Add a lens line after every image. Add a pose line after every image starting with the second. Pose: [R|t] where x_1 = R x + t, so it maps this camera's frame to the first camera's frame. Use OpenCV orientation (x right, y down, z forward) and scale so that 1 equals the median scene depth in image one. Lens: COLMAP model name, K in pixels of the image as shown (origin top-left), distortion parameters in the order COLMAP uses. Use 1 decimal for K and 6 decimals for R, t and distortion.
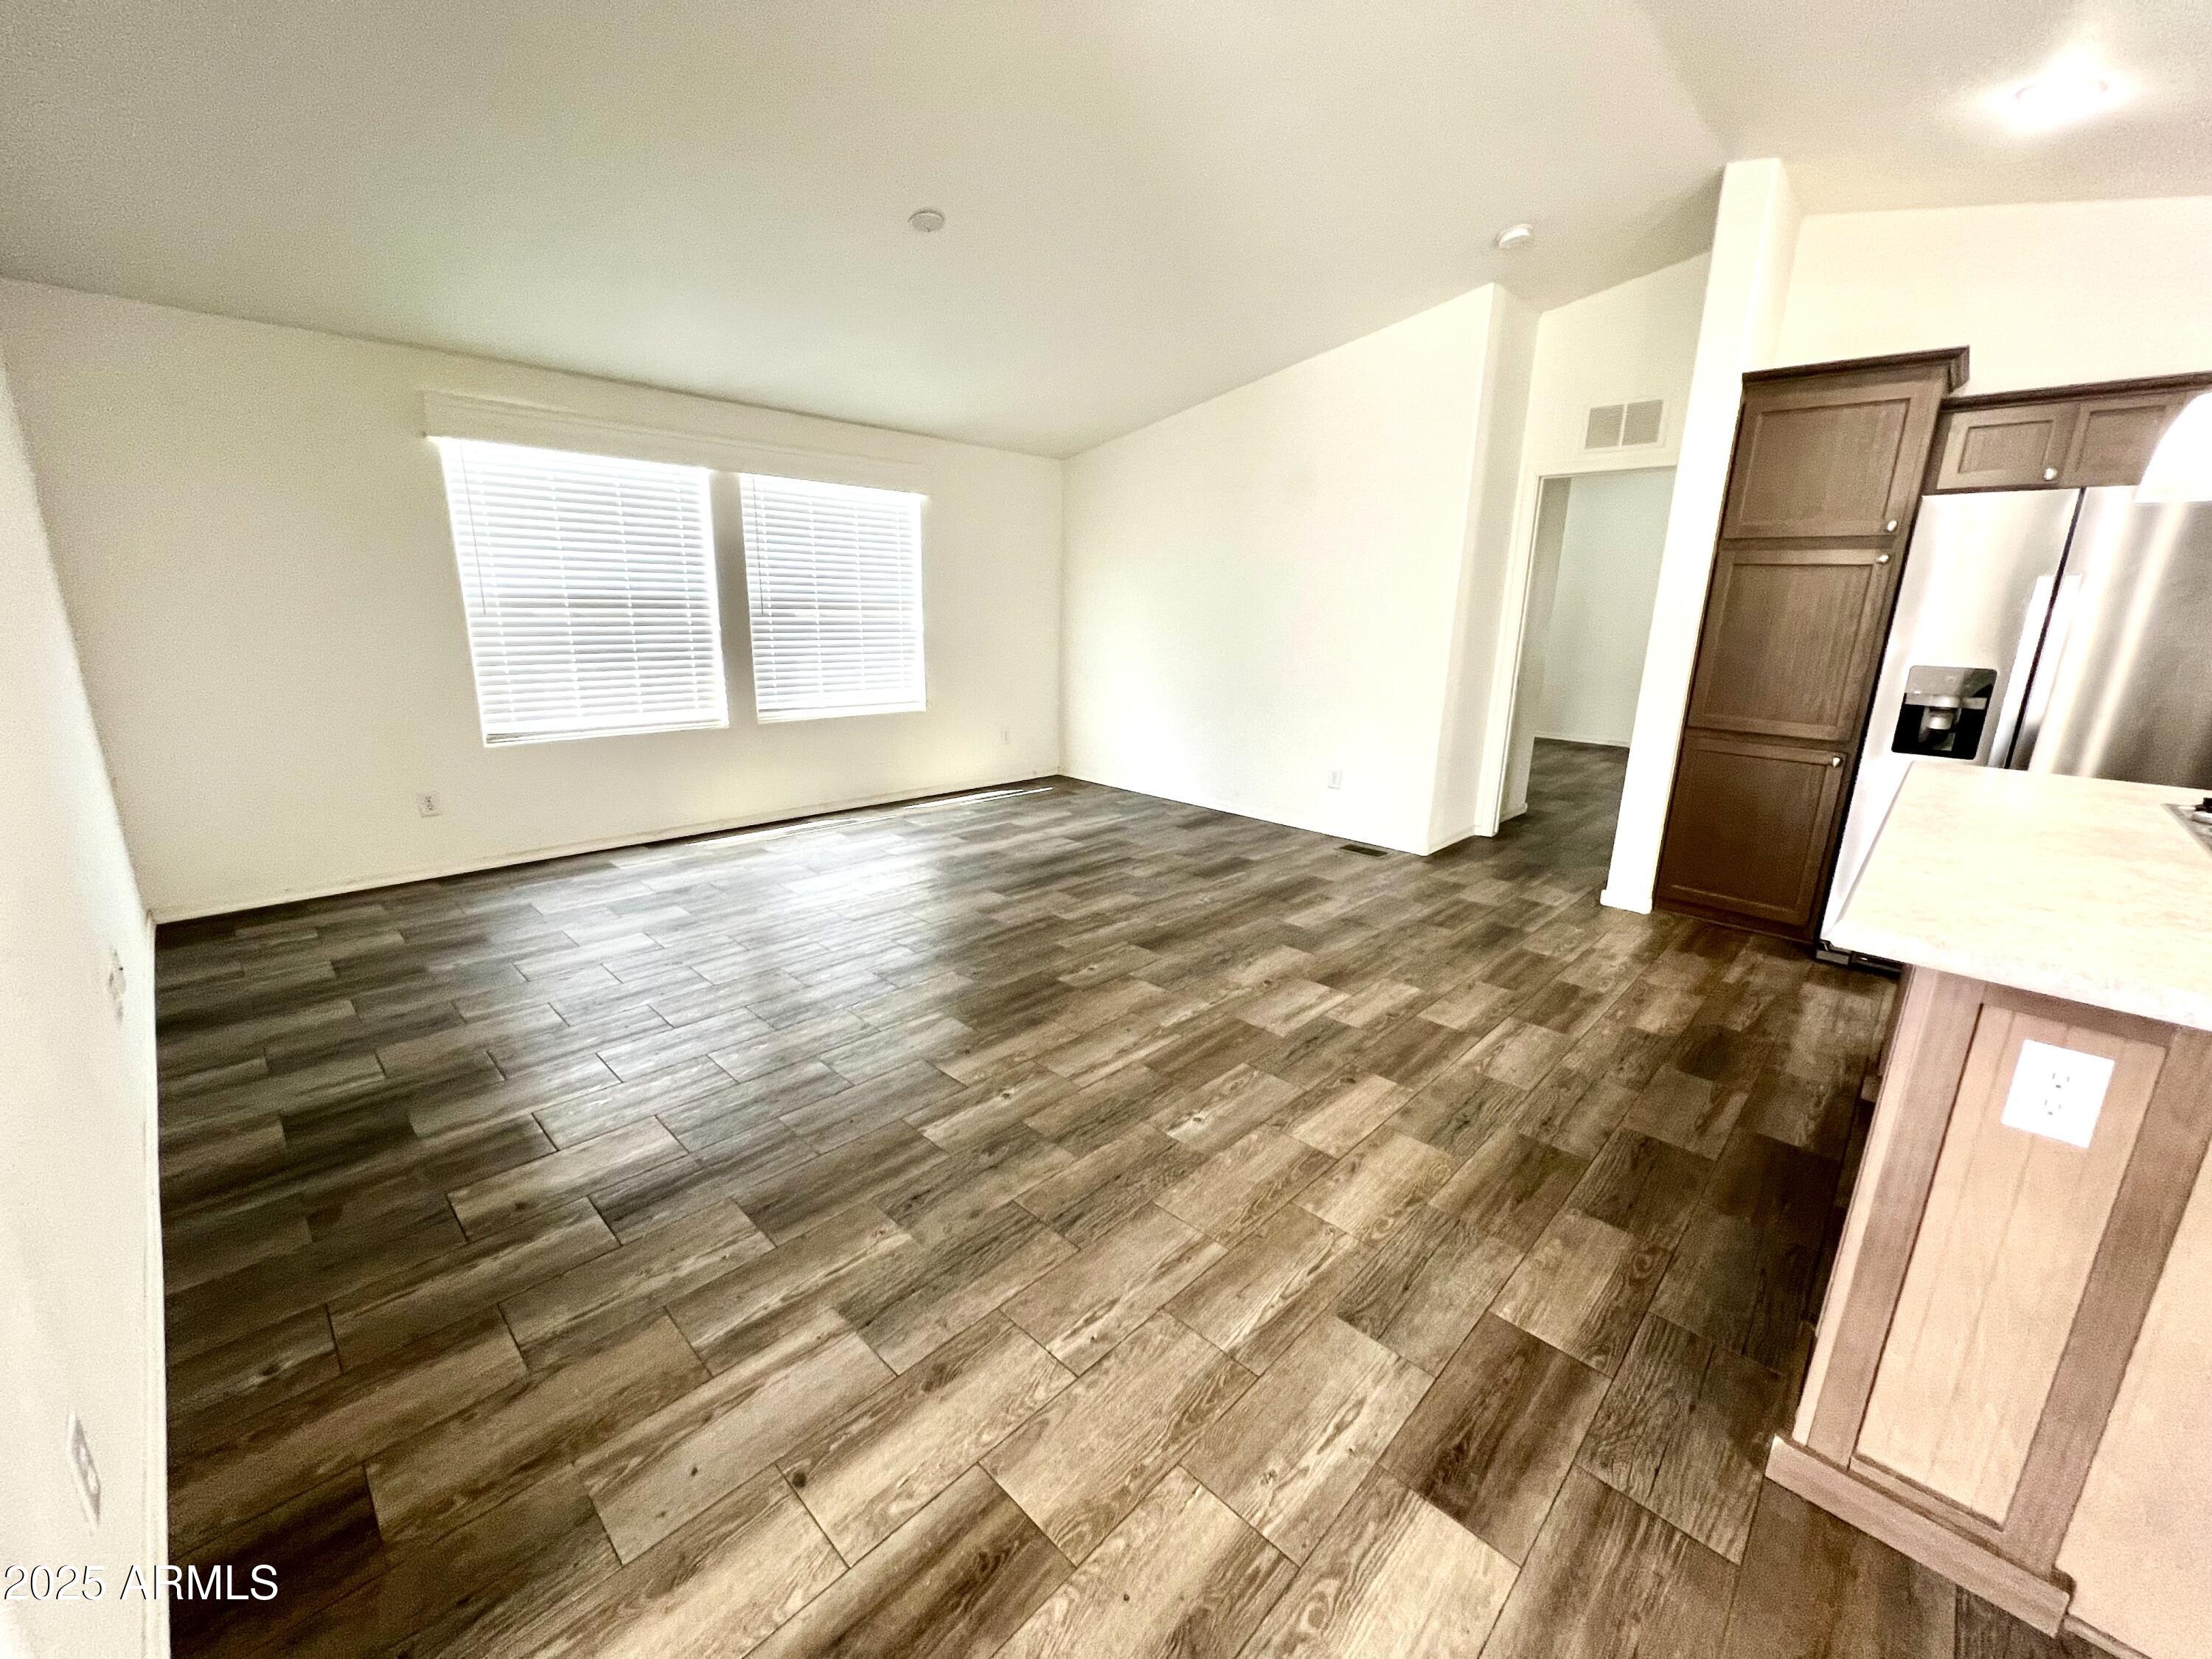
lens RADIAL K [[901.2, 0, 1097.3], [0, 901.2, 819.9], [0, 0, 1]] dist [-0.018777, -0.000086]
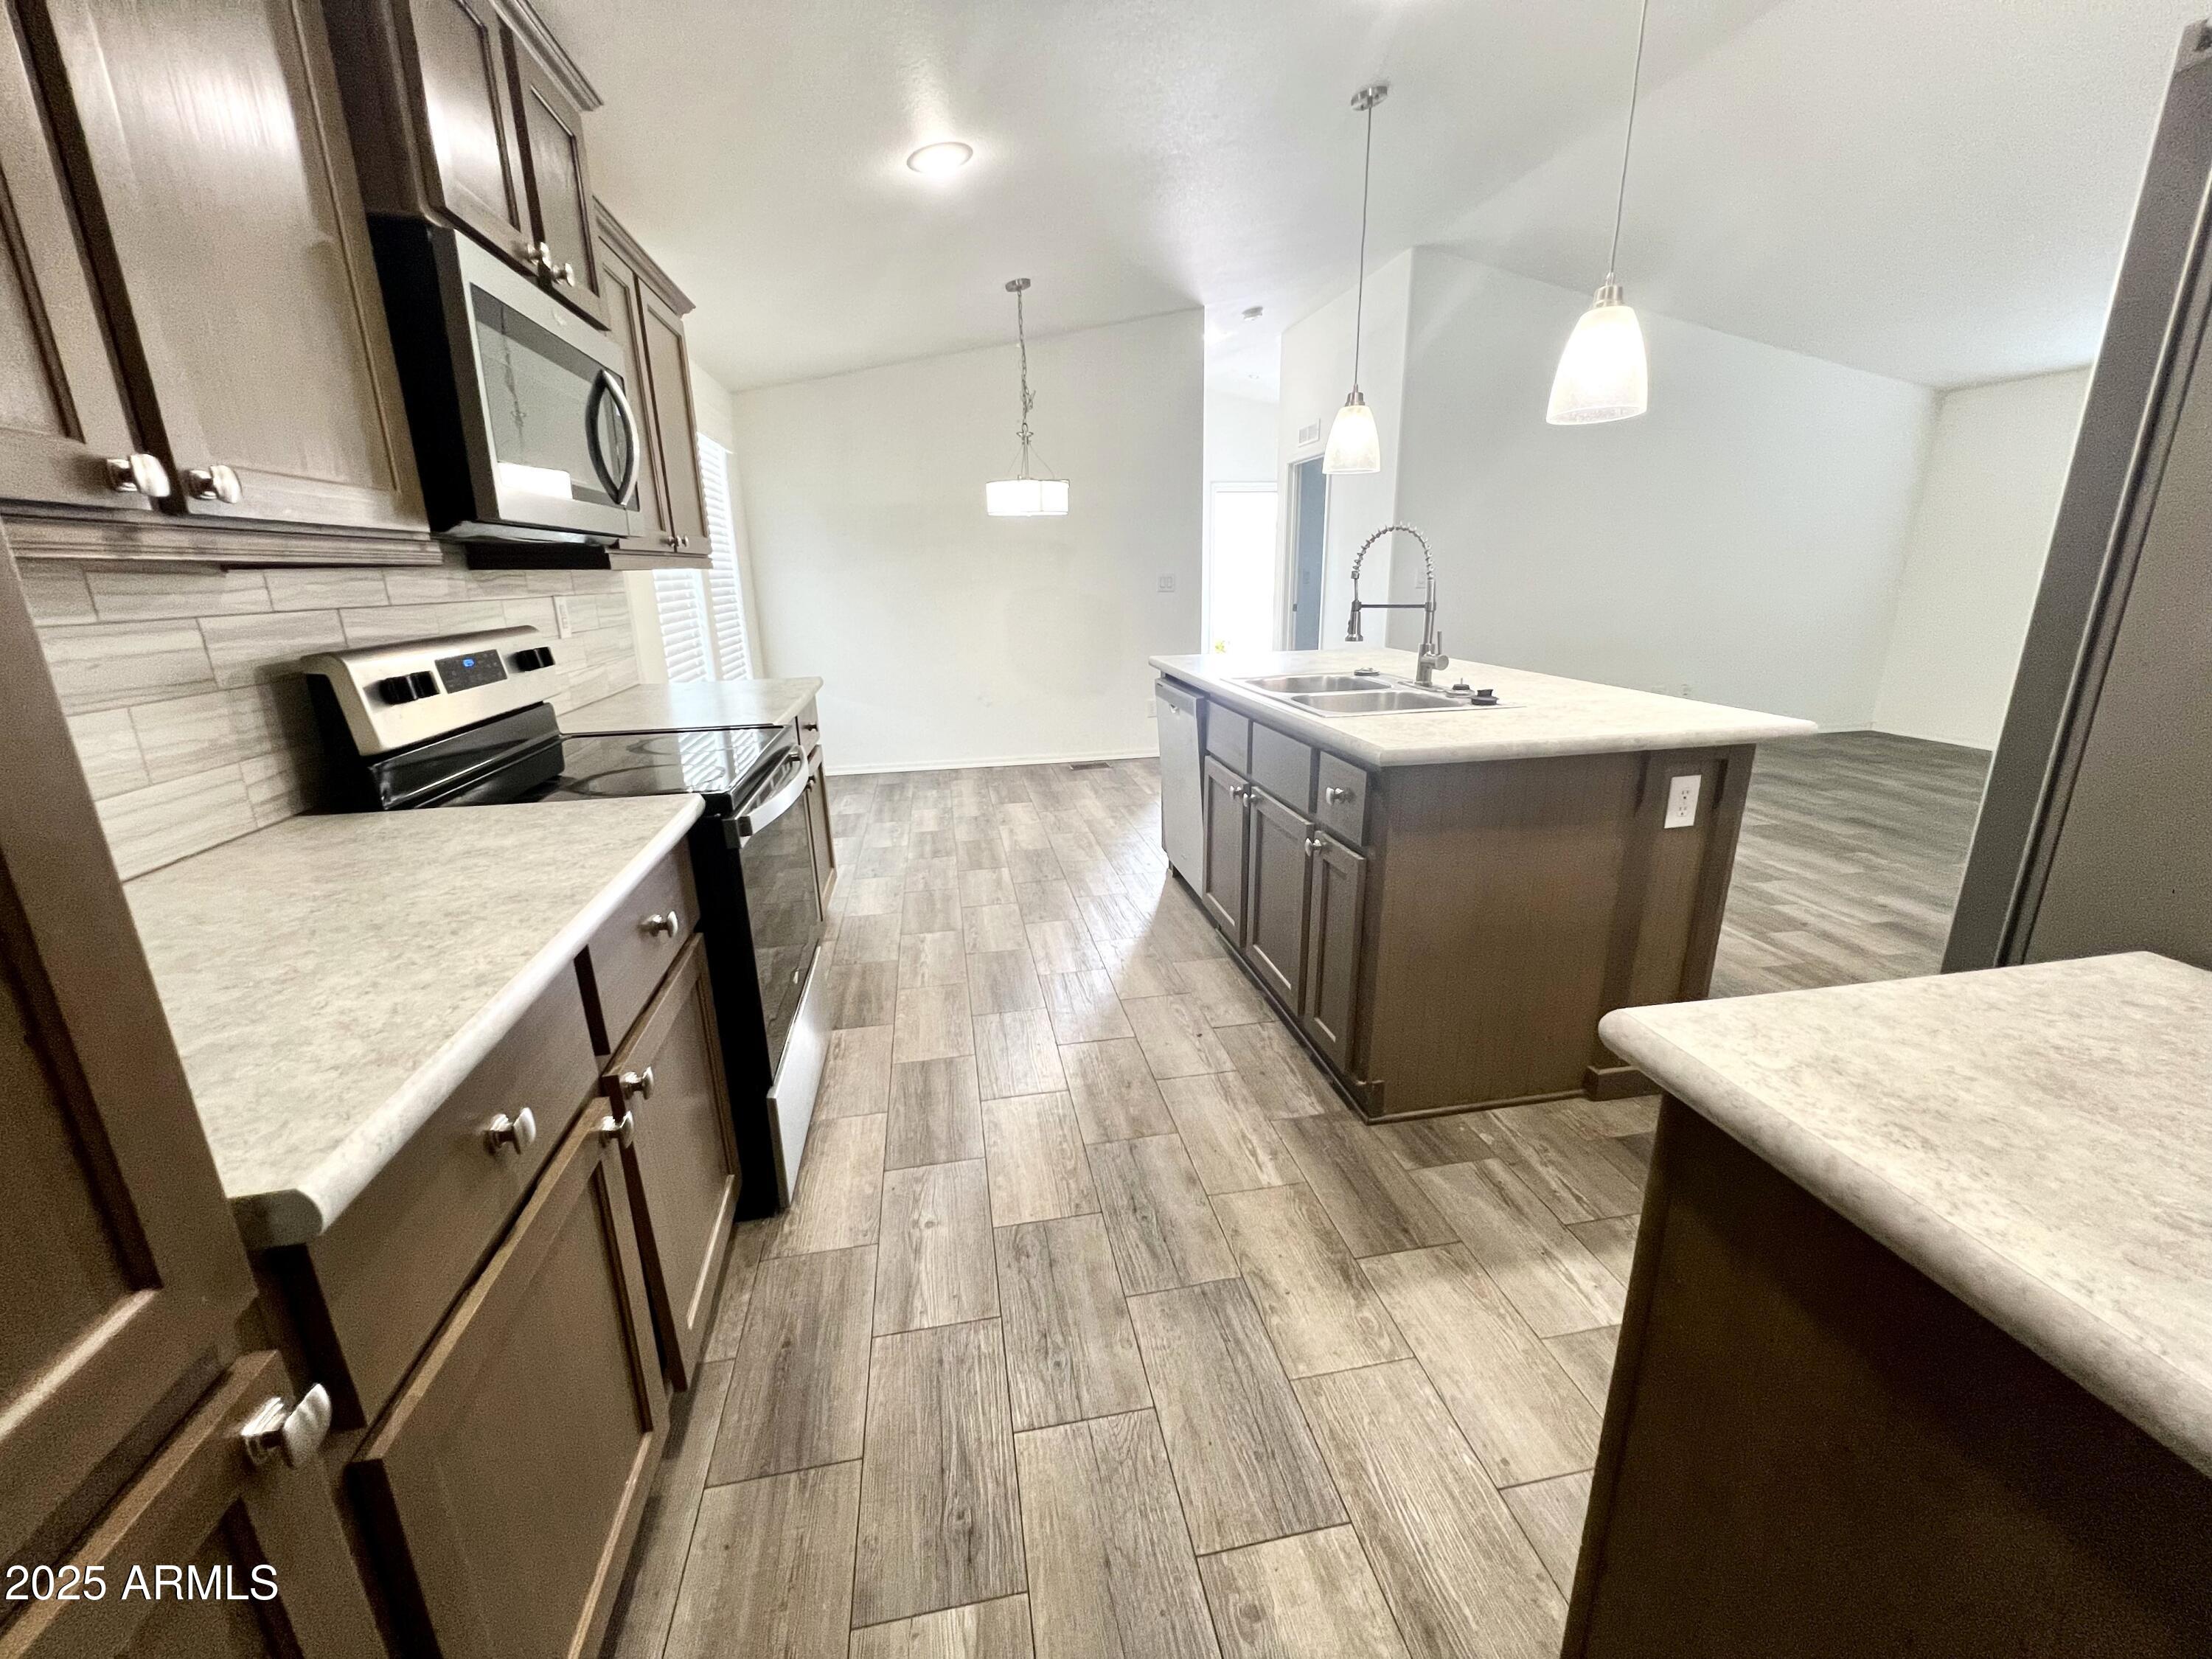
lens RADIAL K [[901.2, 0, 1097.0], [0, 901.2, 824.8], [0, 0, 1]] dist [-0.018777, -0.000086]
pose [[-0.578226, 0.217598, -0.786324, 1.599141], [-0.184844, 0.903779, 0.386026, -0.143902], [0.794662, 0.368558, -0.482367, 0.779525]]
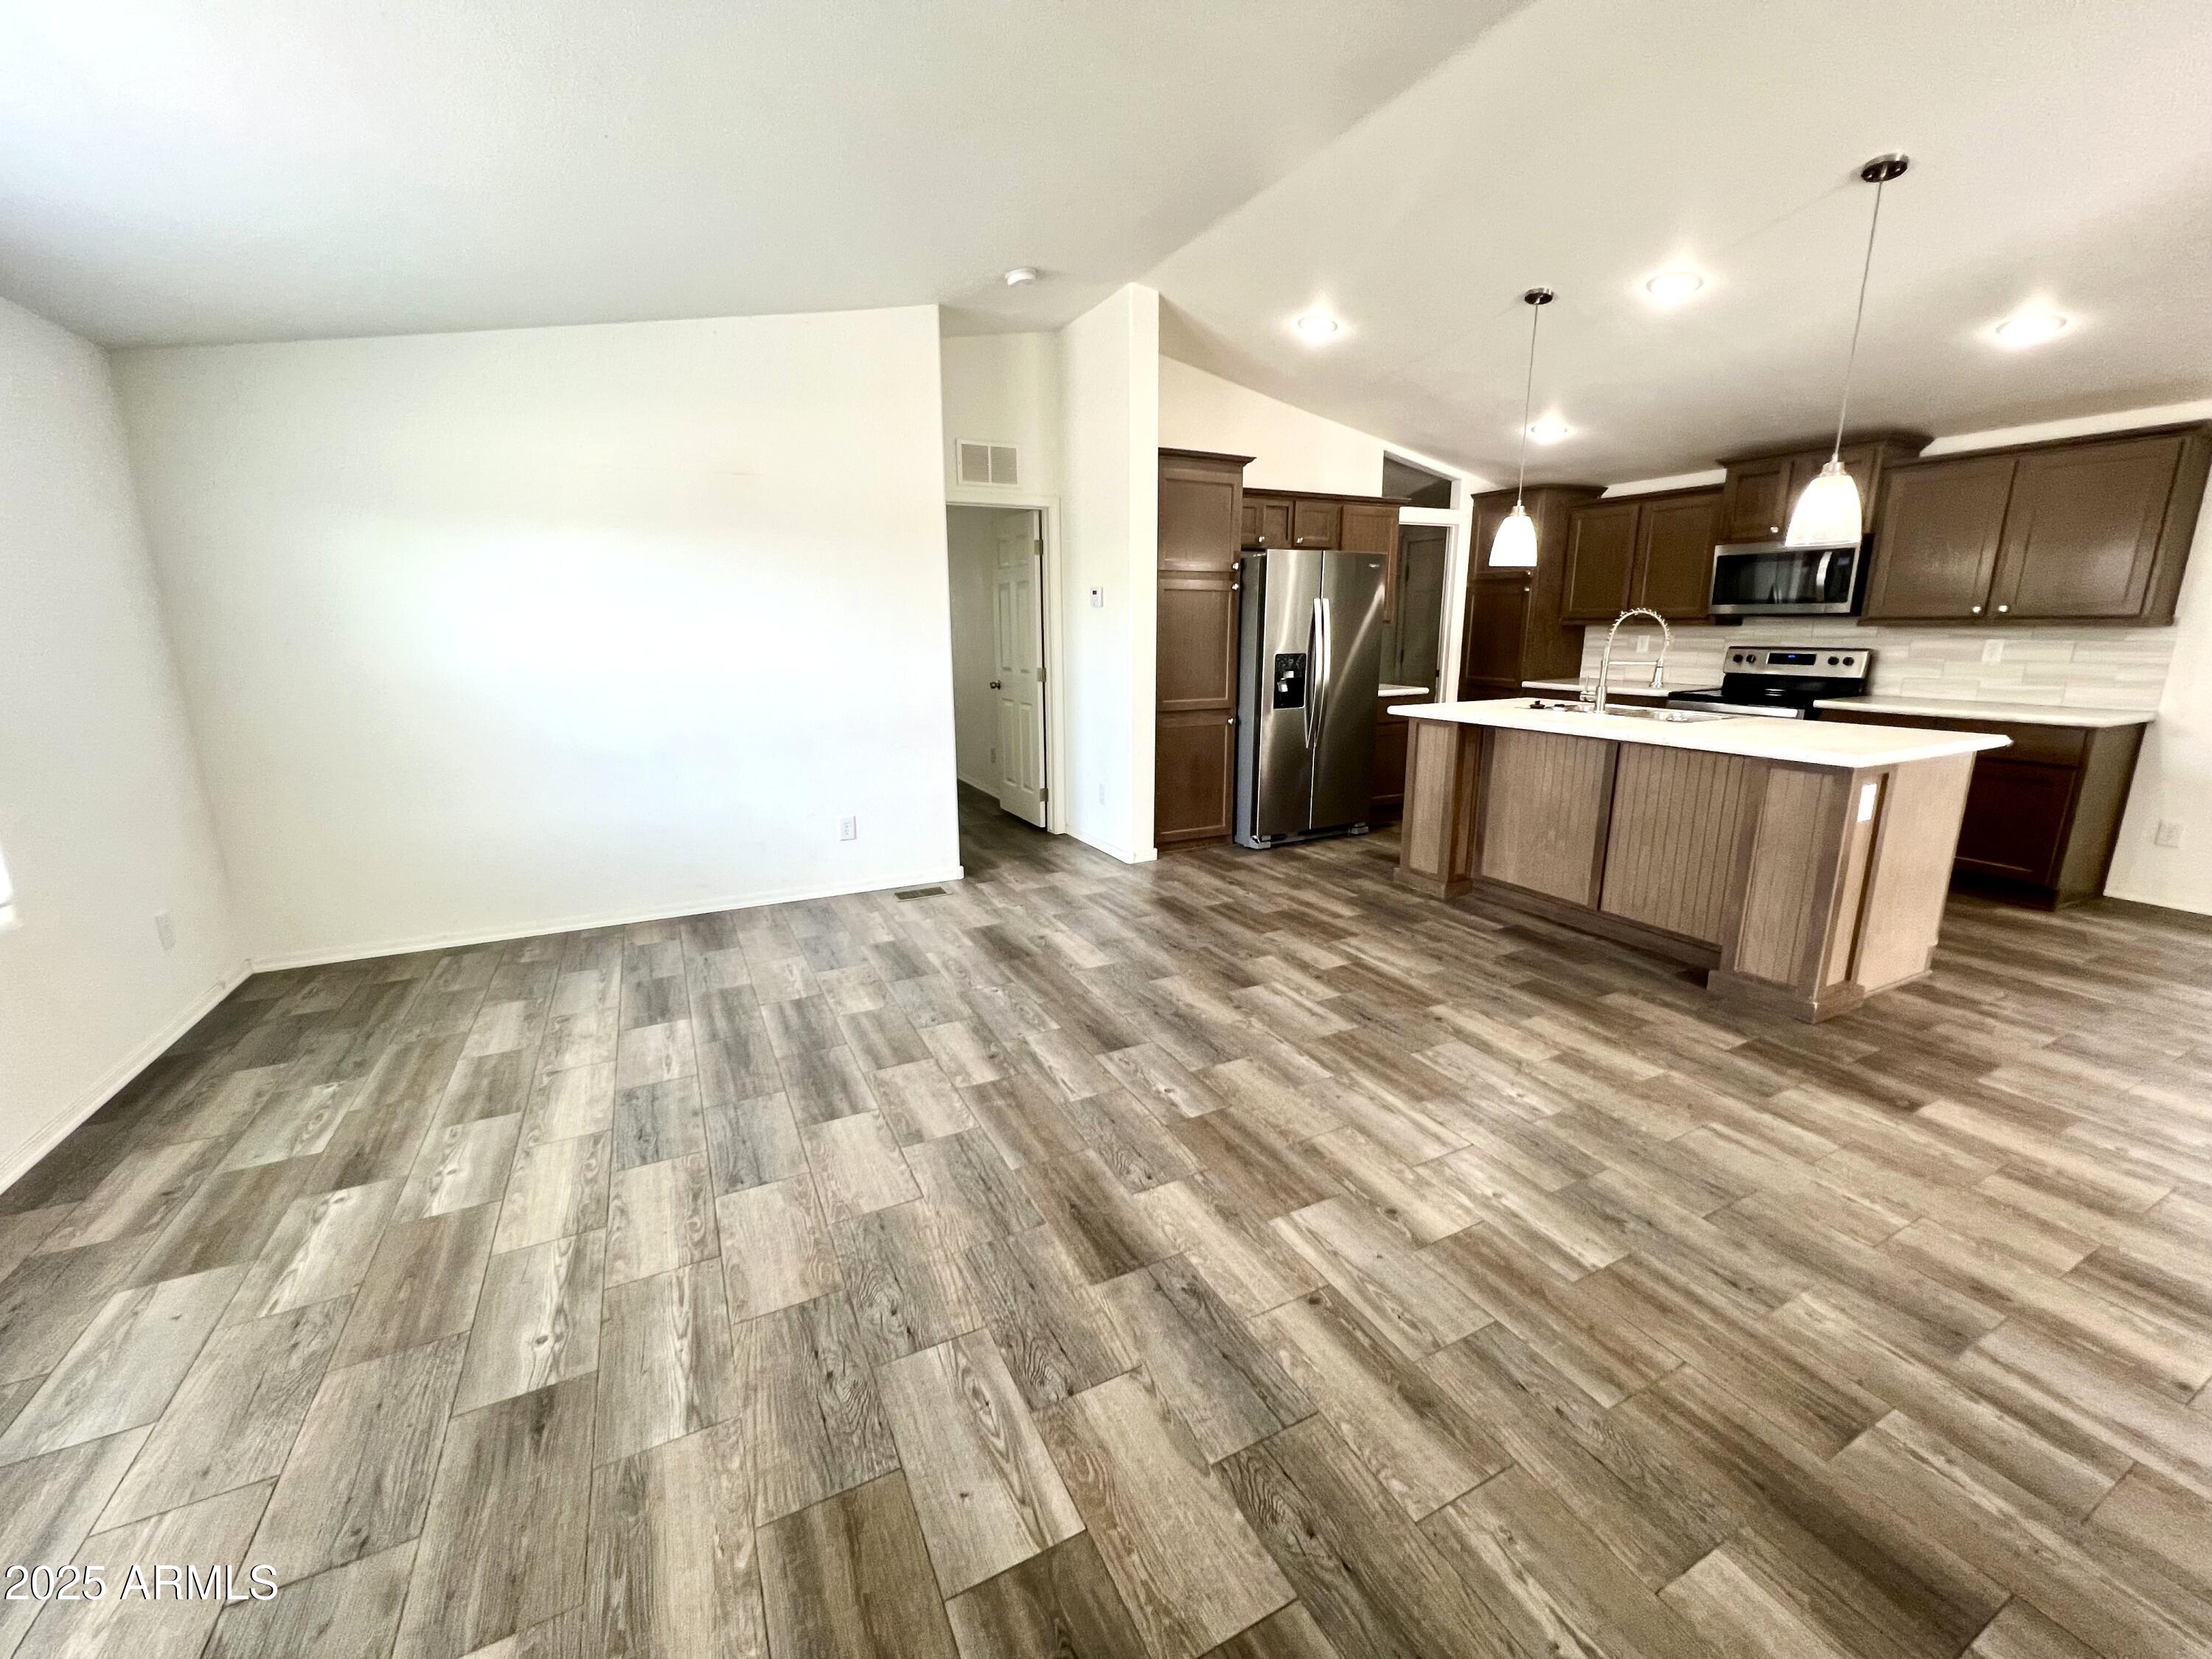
lens RADIAL K [[884.6, 0, 1097.5], [0, 884.6, 824.3], [0, 0, 1]] dist [-0.004124, 0.000160]
pose [[0.319813, -0.233421, 0.918278, -0.755943], [0.239764, 0.957572, 0.159906, -0.220841], [-0.916642, 0.169030, 0.362210, 0.796195]]
